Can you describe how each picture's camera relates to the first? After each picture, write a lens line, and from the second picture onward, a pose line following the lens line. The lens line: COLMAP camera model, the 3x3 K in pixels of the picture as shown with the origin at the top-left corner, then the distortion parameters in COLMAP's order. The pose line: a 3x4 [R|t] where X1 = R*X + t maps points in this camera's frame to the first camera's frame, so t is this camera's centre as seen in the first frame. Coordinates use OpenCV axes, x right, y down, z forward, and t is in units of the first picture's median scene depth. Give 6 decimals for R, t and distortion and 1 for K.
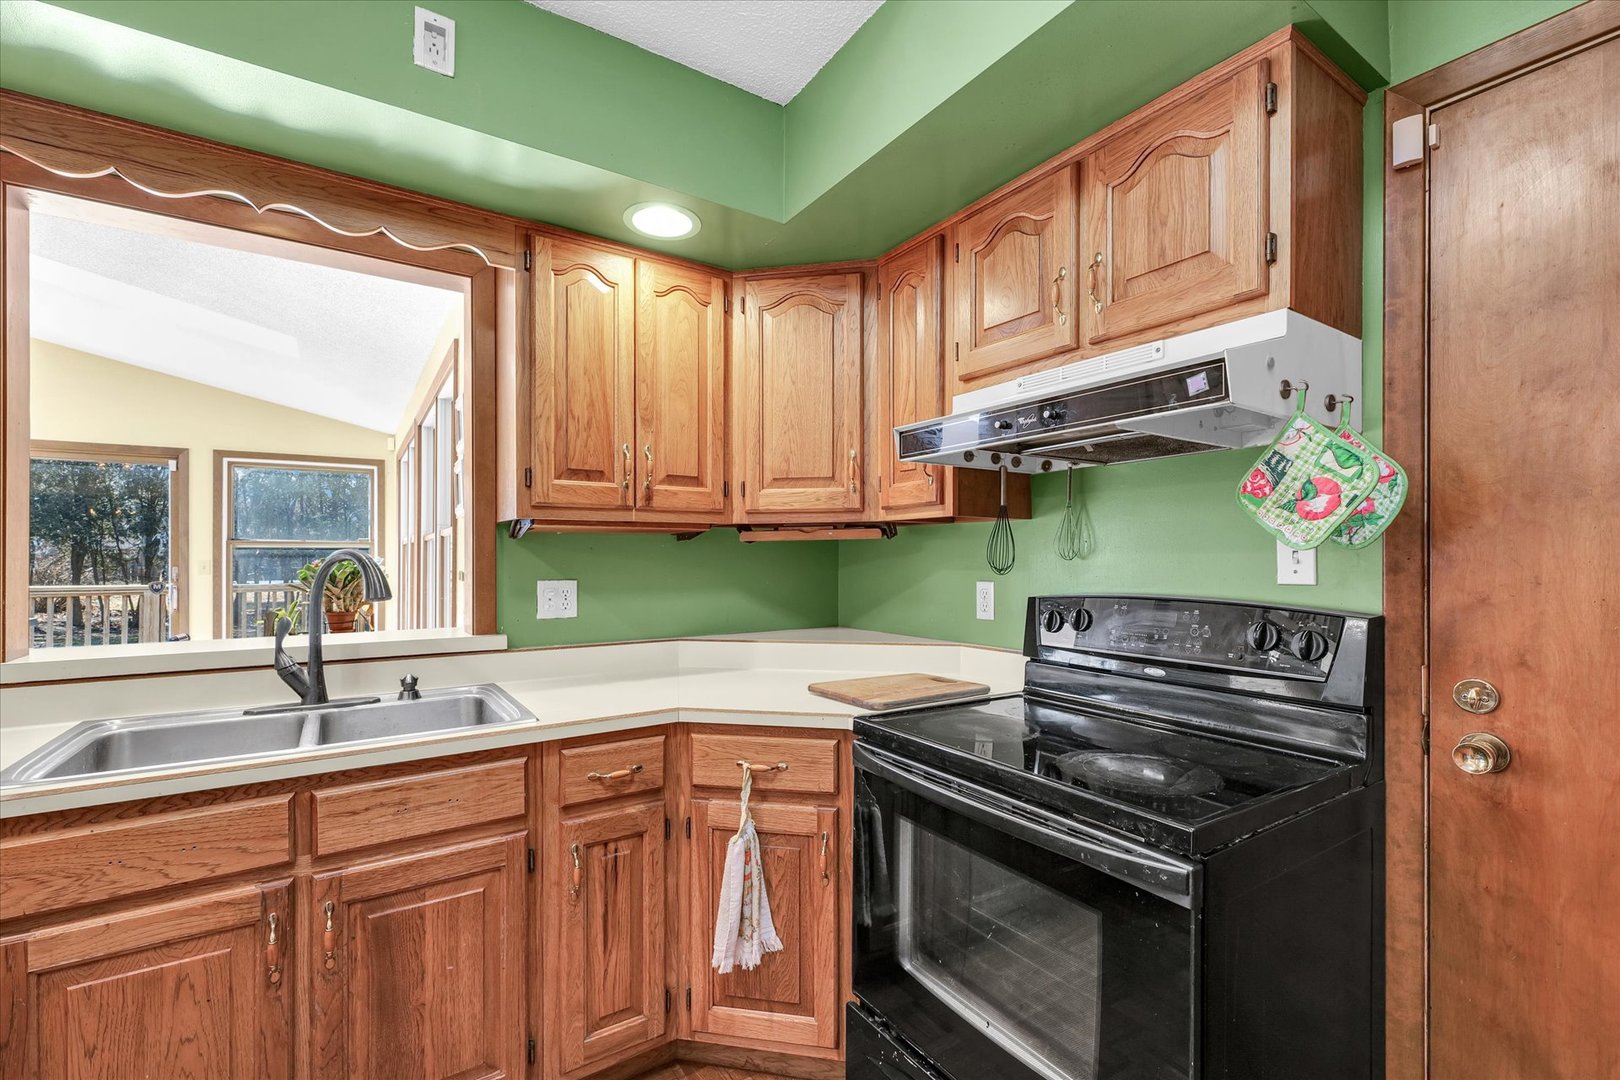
lens RADIAL K [[707.7, 0, 838.5], [0, 707.7, 556.9], [0, 0, 1]] dist [-0.004502, 0.000086]
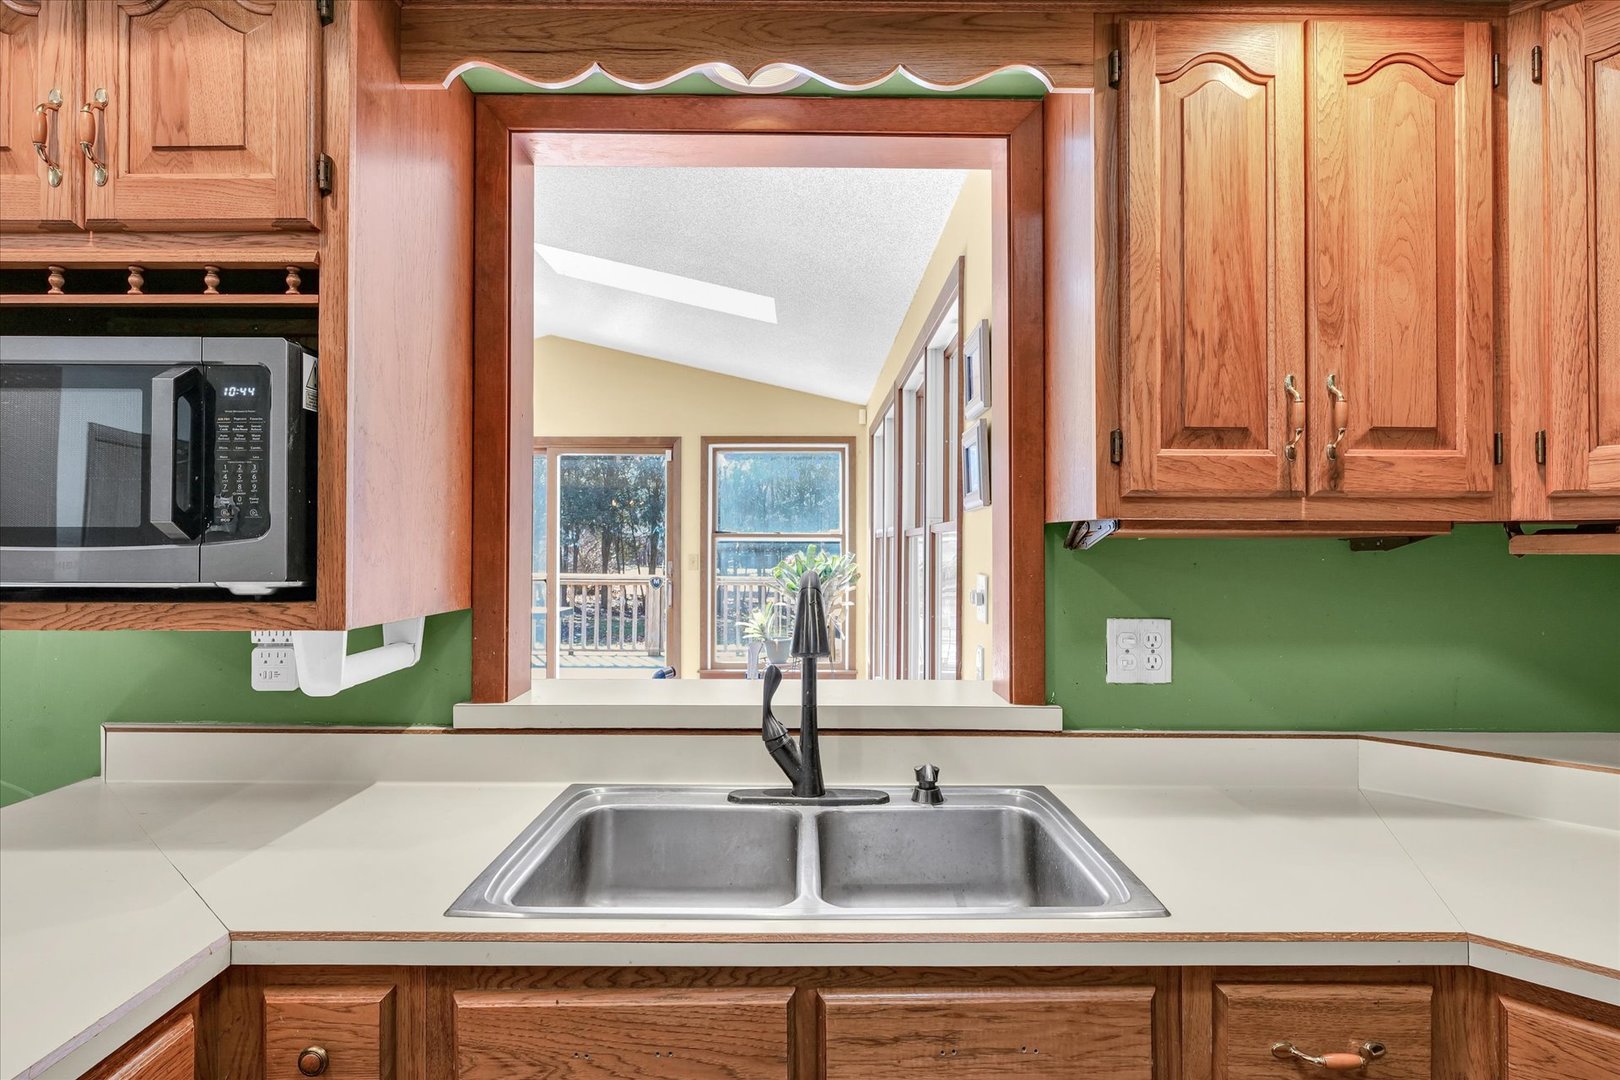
lens RADIAL K [[907.7, 0, 826.9], [0, 907.7, 537.0], [0, 0, 1]] dist [0.004600, -0.003492]
pose [[0.832164, -0.000541, -0.554529, -0.245943], [-0.003350, 0.999976, -0.006003, -0.038071], [0.554520, 0.006853, 0.832143, 0.283035]]
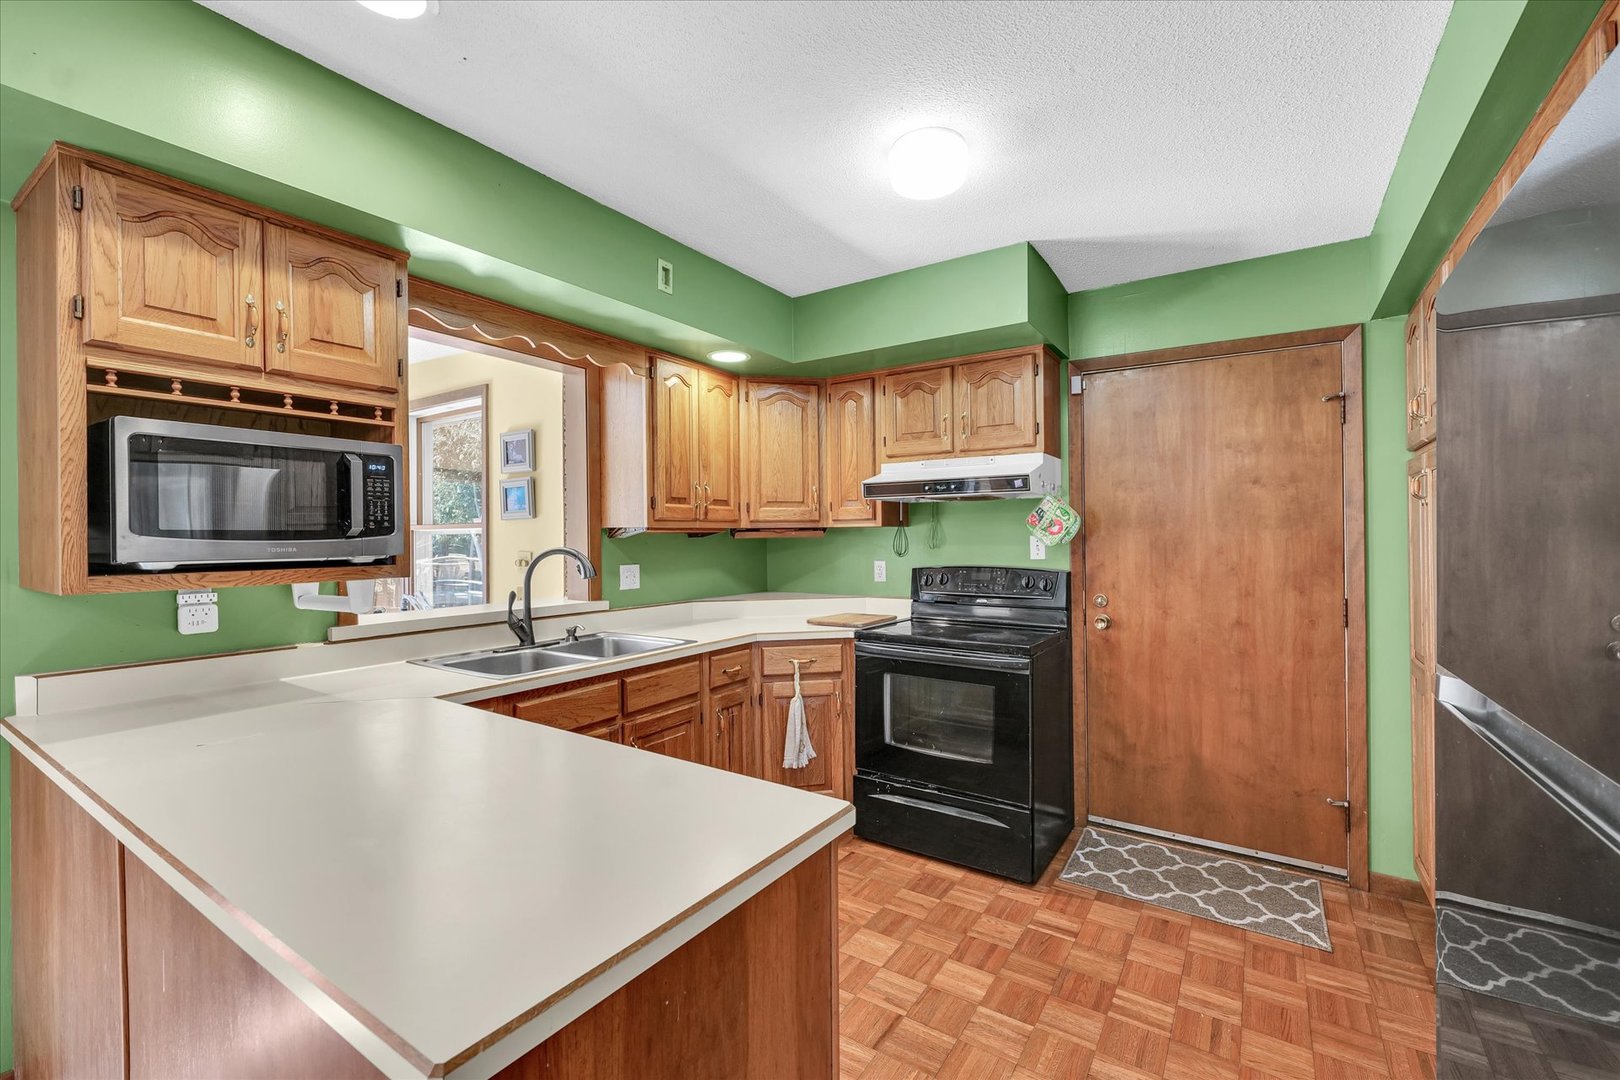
lens RADIAL K [[677.8, 0, 828.6], [0, 677.8, 528.2], [0, 0, 1]] dist [0.001986, 0.001615]
pose [[0.918819, 0.000480, 0.394678, -0.742409], [0.004474, 0.999922, -0.011631, -0.035416], [-0.394653, 0.012453, 0.918746, -0.671897]]
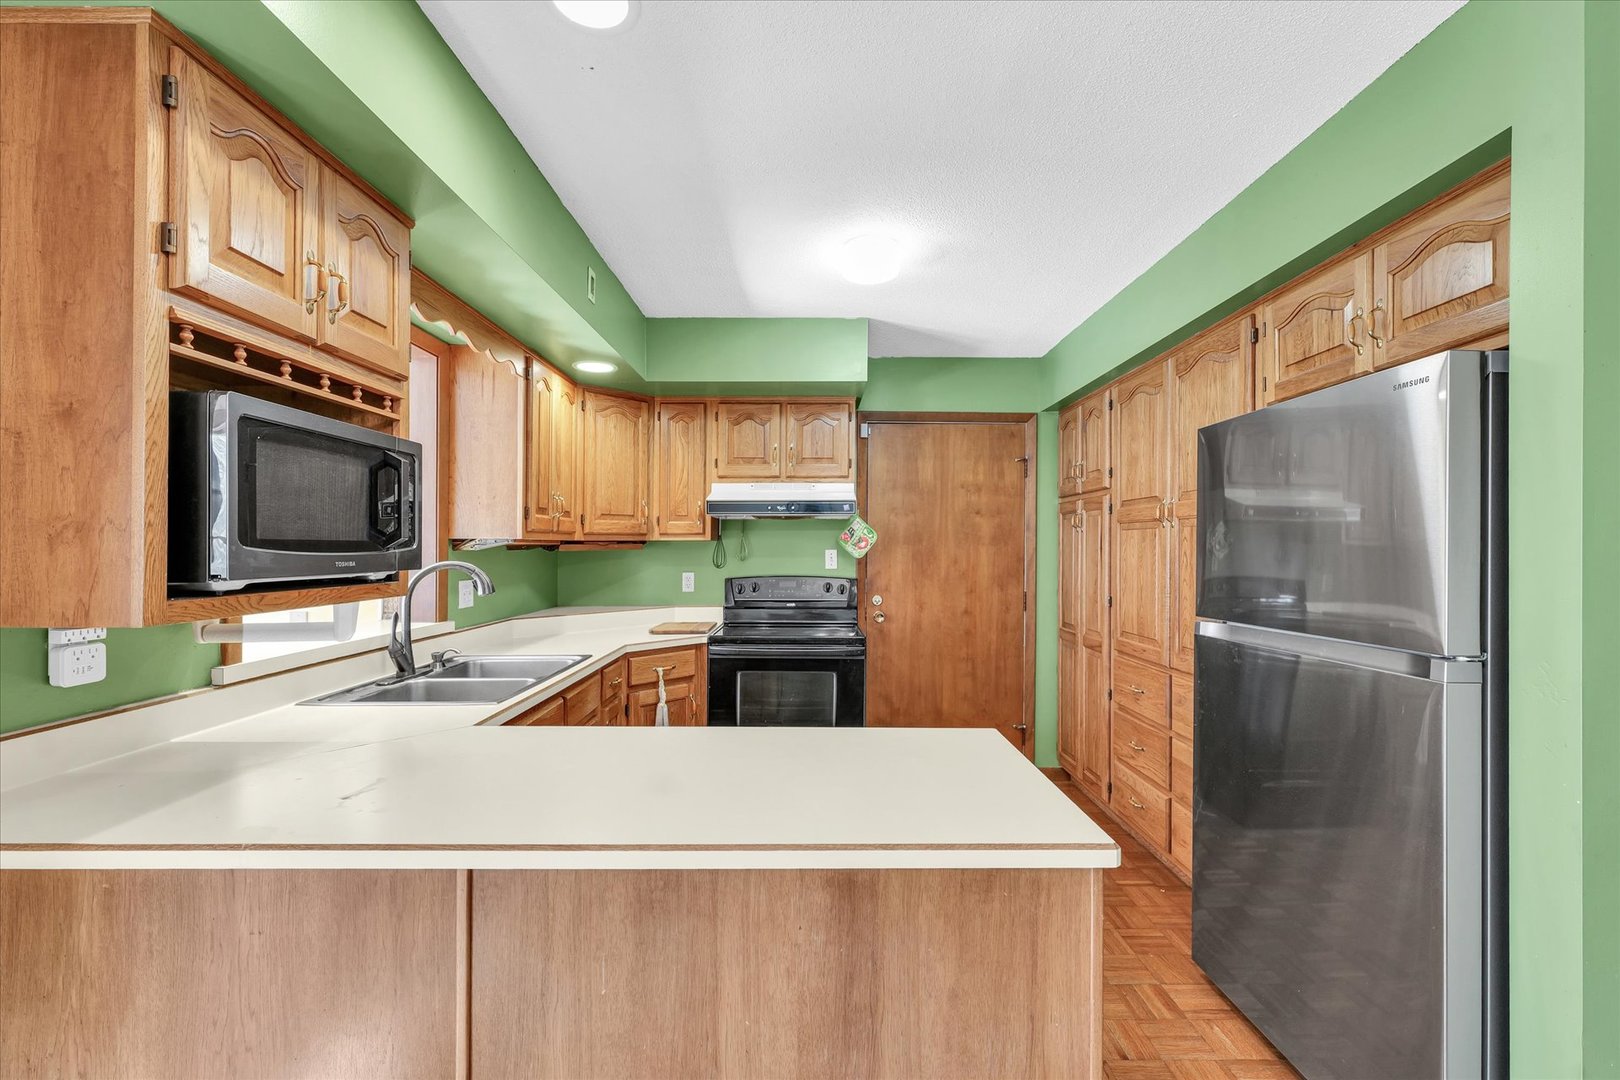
lens RADIAL K [[677.8, 0, 815.9], [0, 677.8, 548.7], [0, 0, 1]] dist [0.001986, 0.001615]
pose [[0.545951, -0.000004, 0.837817, -1.443818], [-0.001033, 0.999999, 0.000679, -0.038608], [-0.837816, -0.001236, 0.545951, -0.380276]]
